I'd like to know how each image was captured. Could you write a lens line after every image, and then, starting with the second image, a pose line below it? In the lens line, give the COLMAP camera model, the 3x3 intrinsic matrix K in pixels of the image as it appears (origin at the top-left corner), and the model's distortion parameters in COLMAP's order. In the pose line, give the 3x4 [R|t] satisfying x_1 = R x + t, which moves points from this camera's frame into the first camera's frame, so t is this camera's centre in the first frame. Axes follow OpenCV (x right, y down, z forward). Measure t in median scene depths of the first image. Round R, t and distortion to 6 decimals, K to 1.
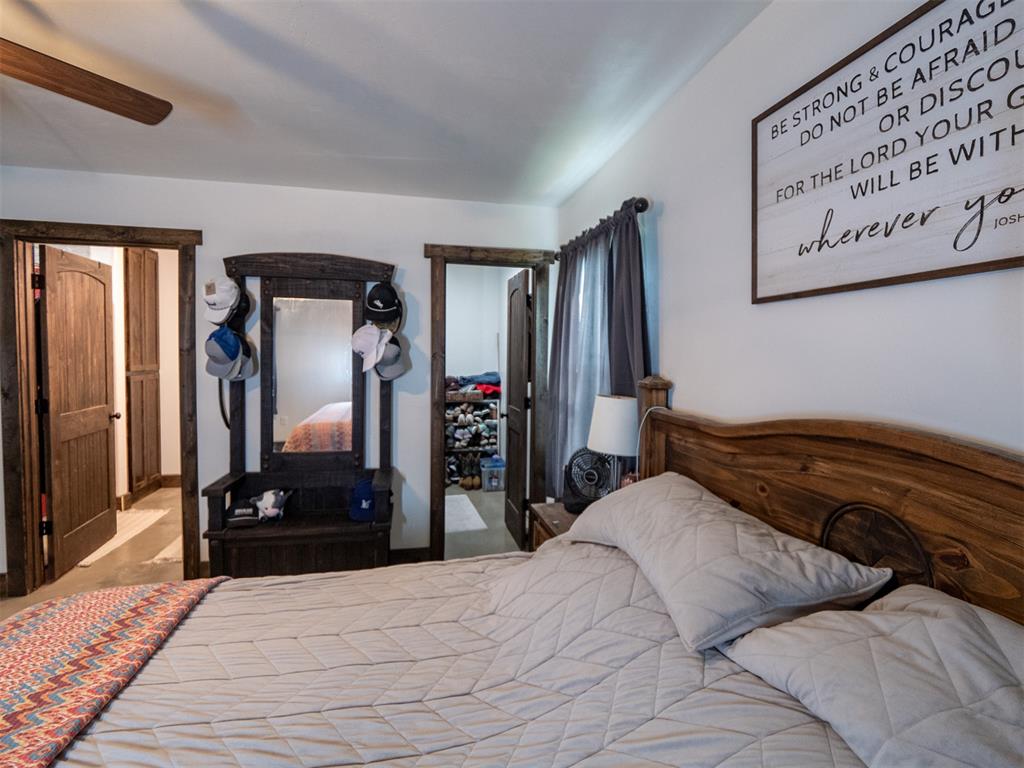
lens RADIAL K [[510.1, 0, 524.8], [0, 510.1, 375.8], [0, 0, 1]] dist [-0.010209, -0.000706]
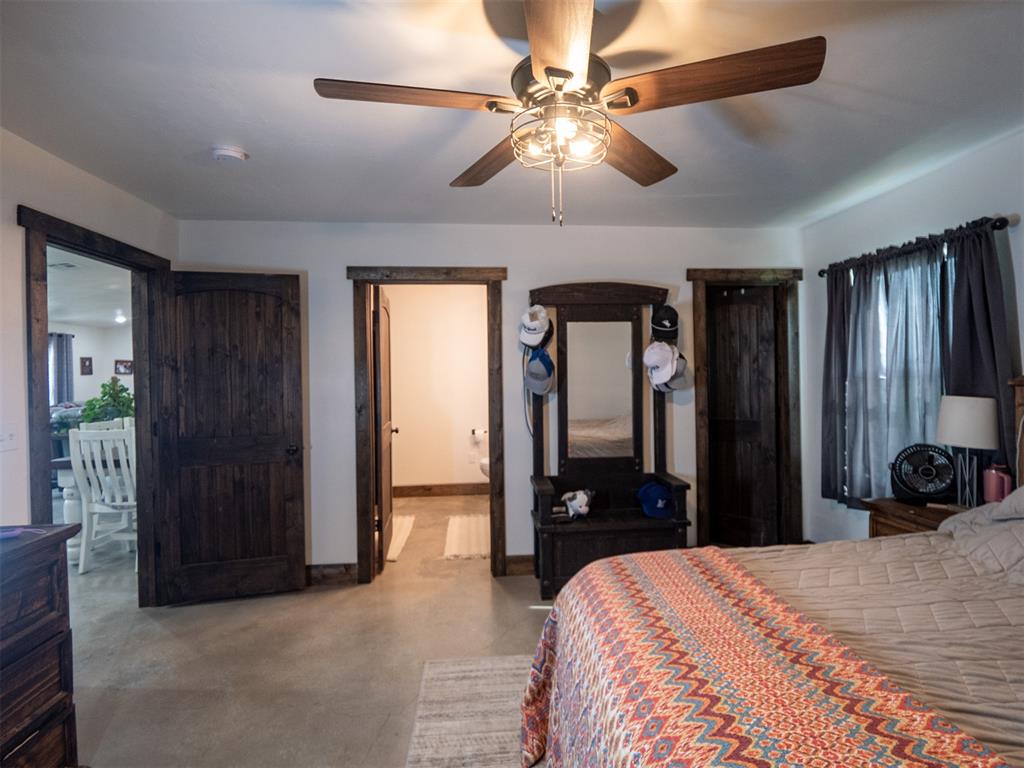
lens RADIAL K [[510.1, 0, 524.8], [0, 510.1, 375.8], [0, 0, 1]] dist [-0.010209, -0.000706]
pose [[0.991941, -0.031218, -0.122791, -0.472790], [0.025978, 0.998692, -0.044049, 0.015786], [0.124005, 0.040504, 0.991455, -0.153064]]
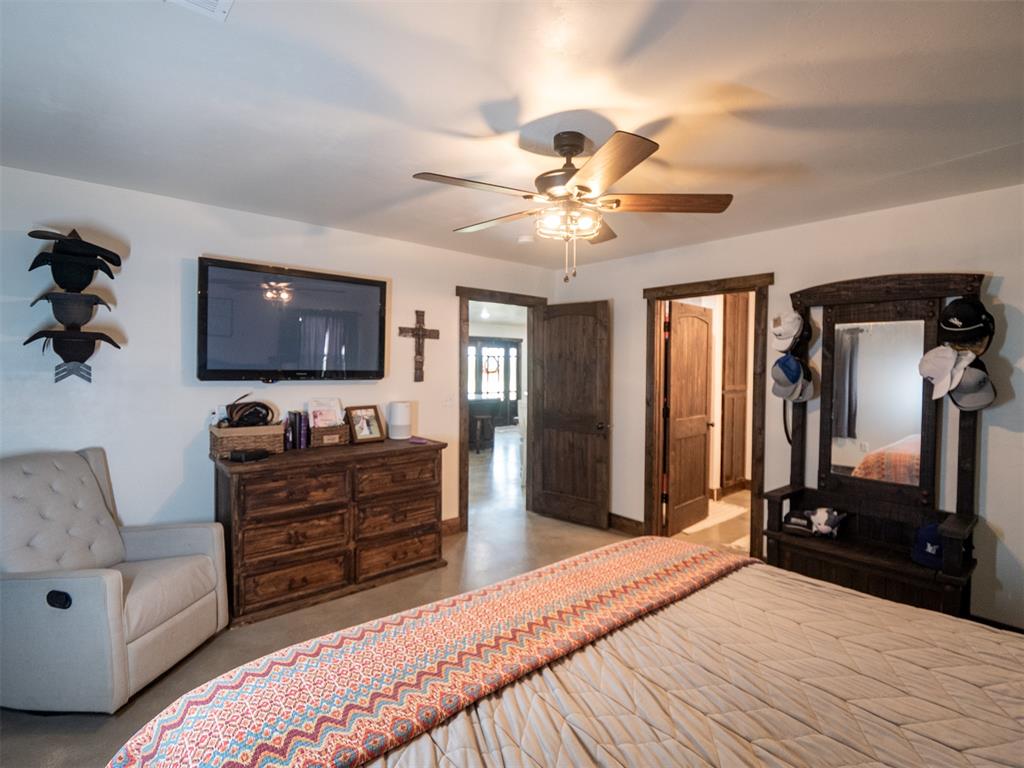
lens RADIAL K [[503.3, 0, 516.4], [0, 503.3, 376.9], [0, 0, 1]] dist [-0.013263, 0.000749]
pose [[0.473444, 0.007989, -0.880788, 0.106739], [-0.043207, 0.998966, -0.014164, -0.003032], [0.879763, 0.044763, 0.473300, -0.061254]]
